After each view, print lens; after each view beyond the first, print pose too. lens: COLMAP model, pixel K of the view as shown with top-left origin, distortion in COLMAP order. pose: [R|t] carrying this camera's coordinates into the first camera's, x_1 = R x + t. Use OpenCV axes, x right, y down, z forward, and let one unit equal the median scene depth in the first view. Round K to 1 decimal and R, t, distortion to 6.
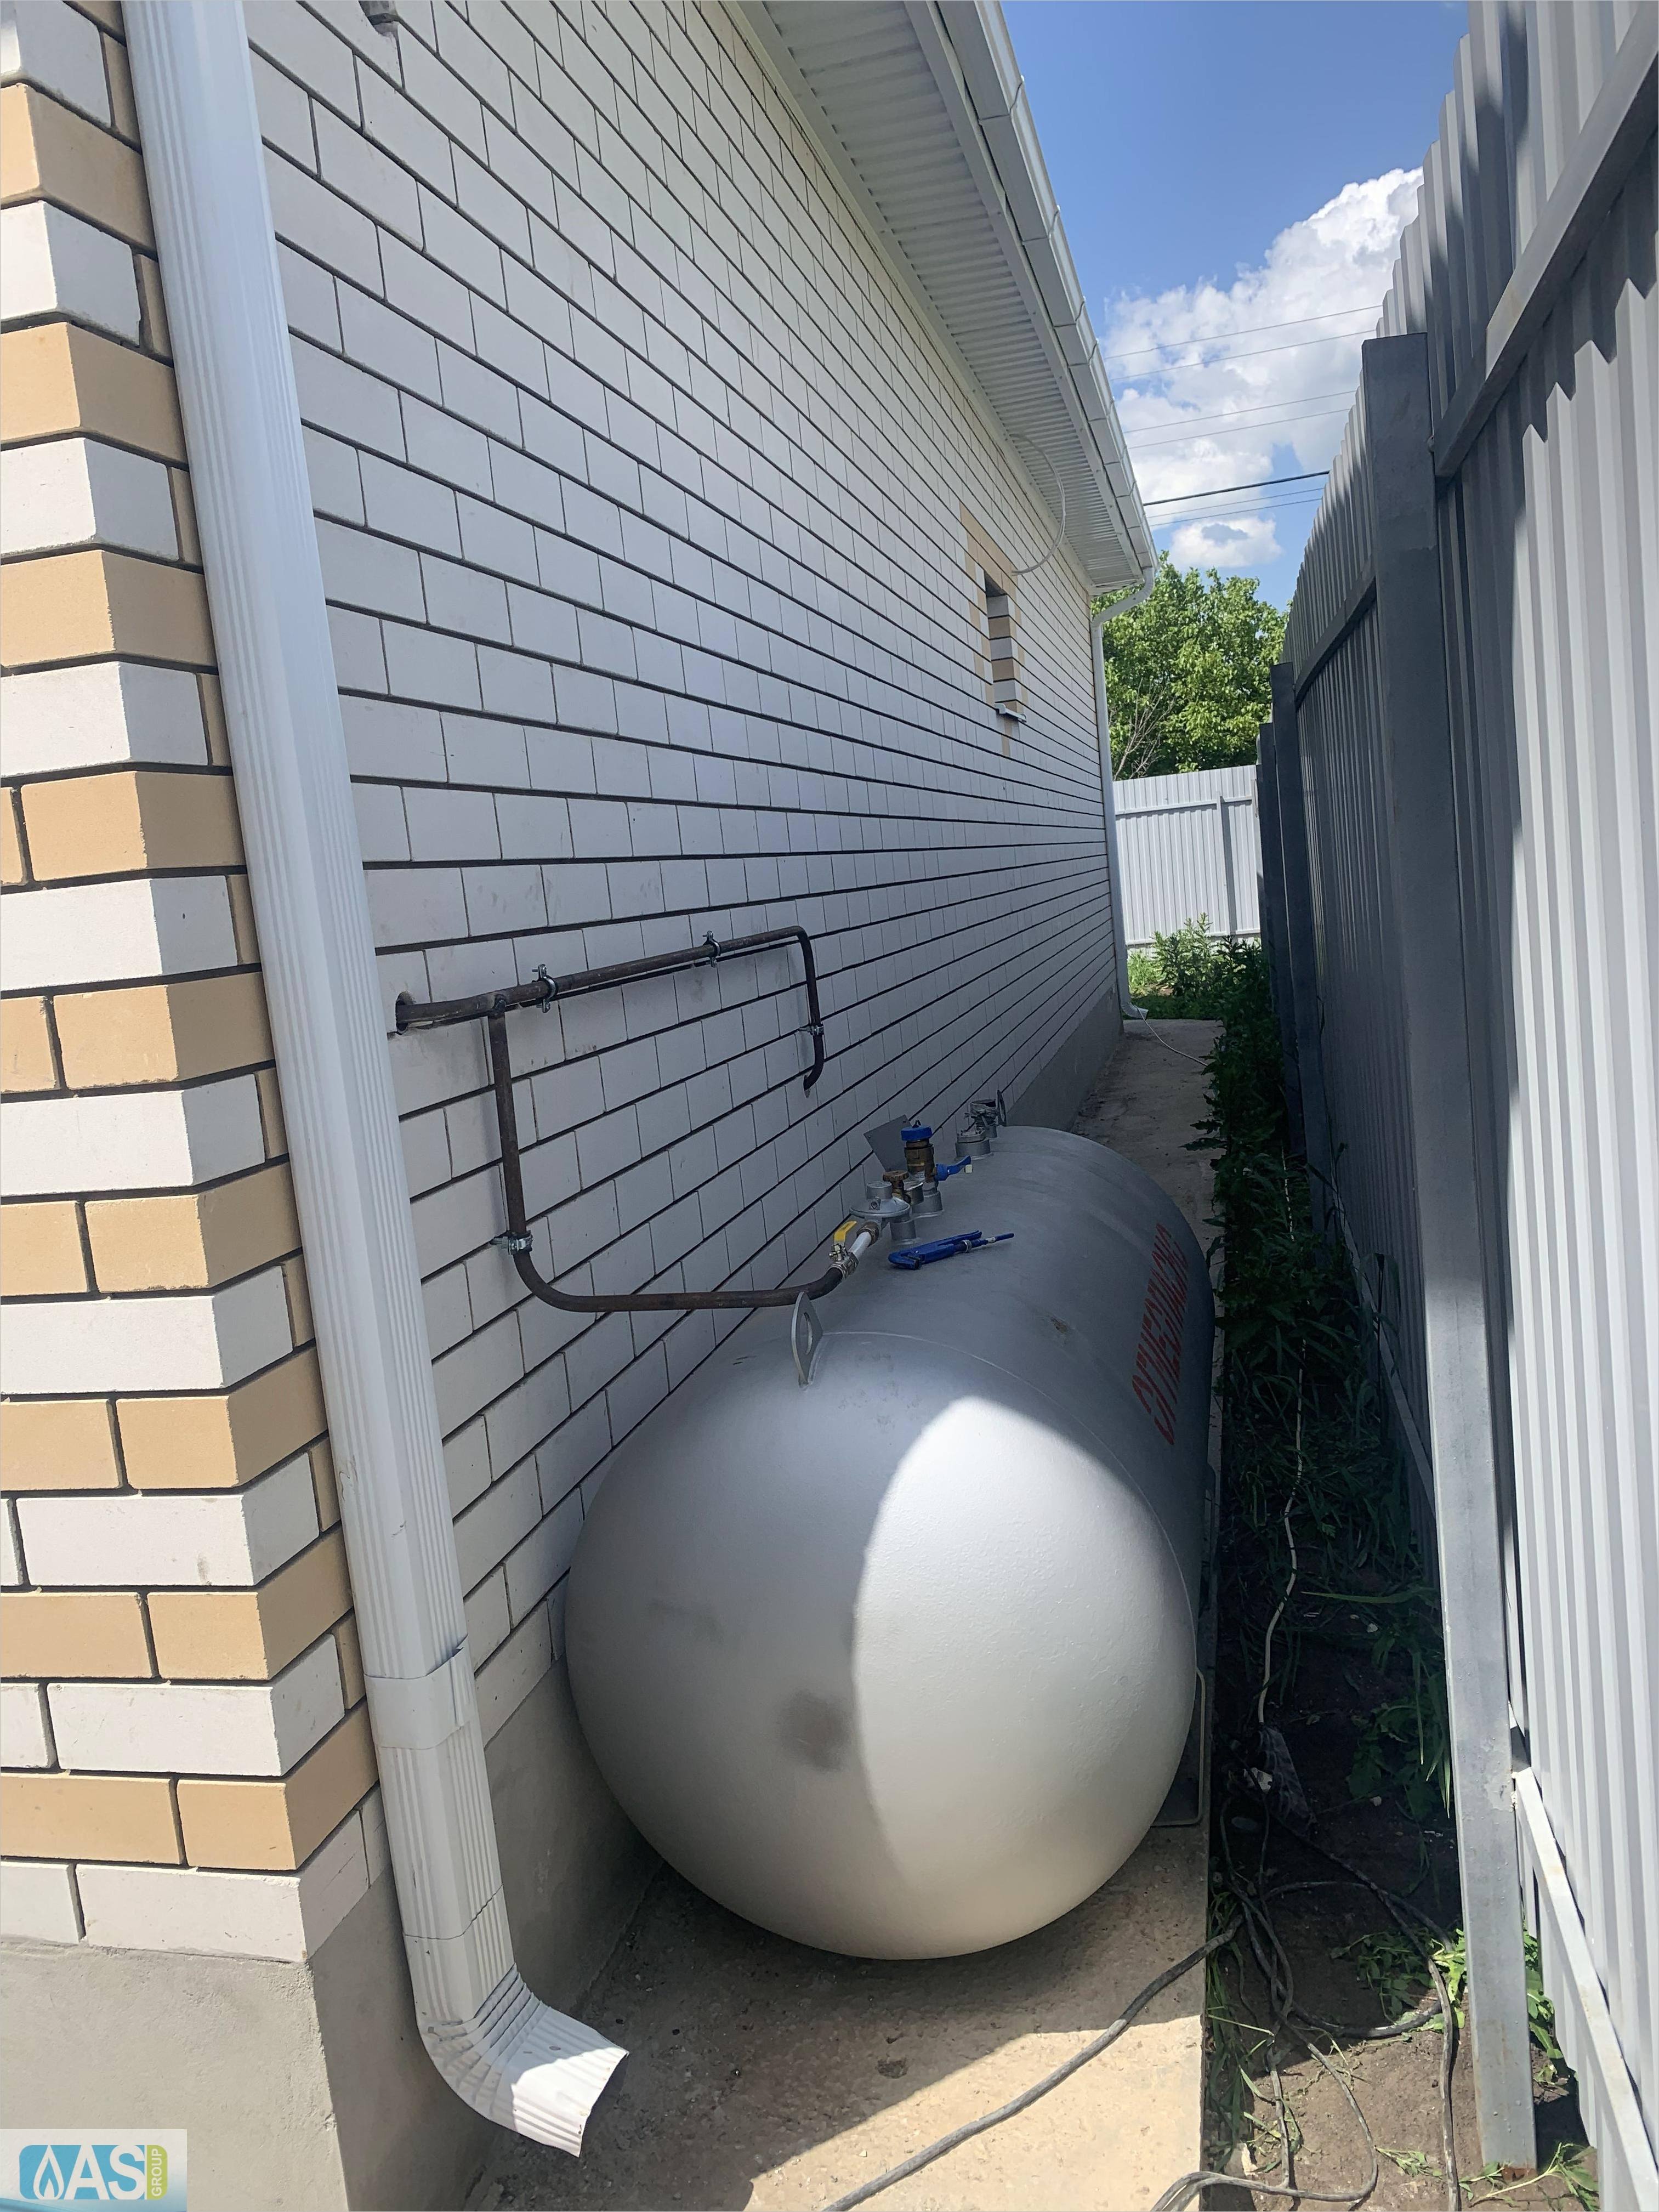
lens RADIAL K [[1679.7, 0, 762.0], [0, 1679.7, 1100.3], [0, 0, 1]] dist [0.044914, 0.001013]
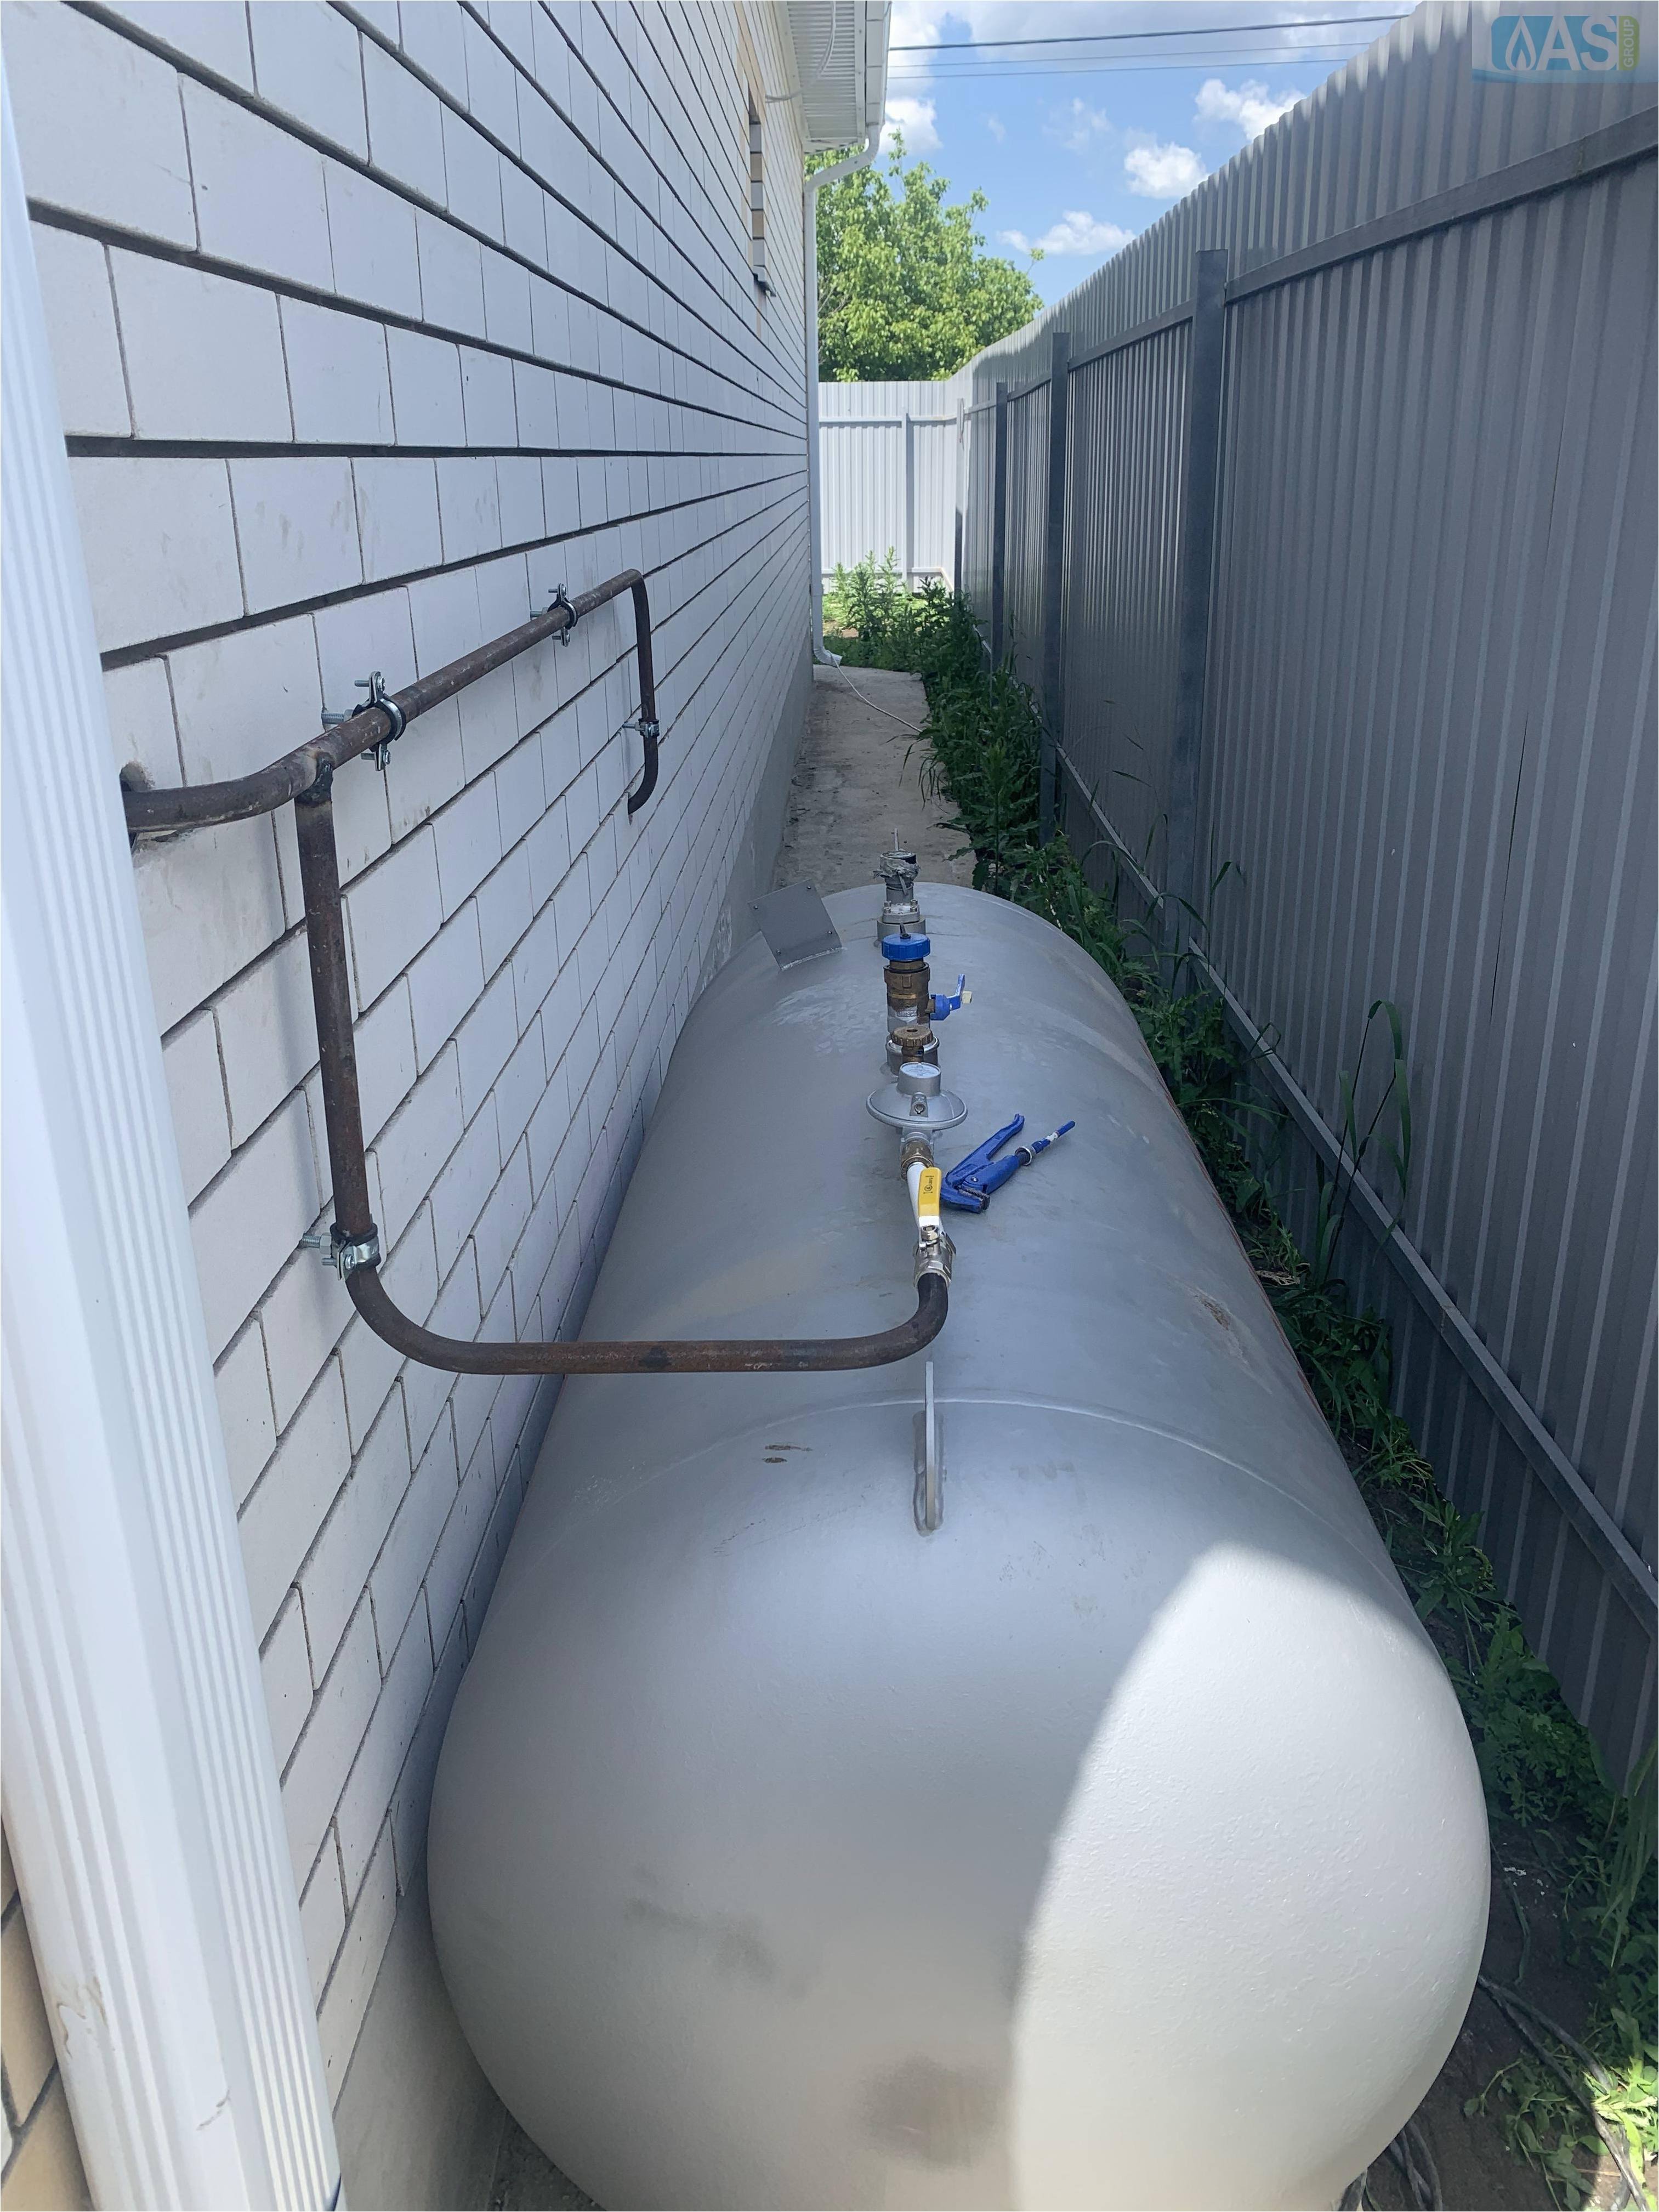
lens RADIAL K [[1718.3, 0, 829.5], [0, 1718.3, 1106.0], [0, 0, 1]] dist [-0.029664, 0.032570]
pose [[0.961571, 0.002318, 0.274546, -0.088617], [-0.063152, 0.975020, 0.212950, -0.045447], [-0.267194, -0.222105, 0.937698, 0.289792]]
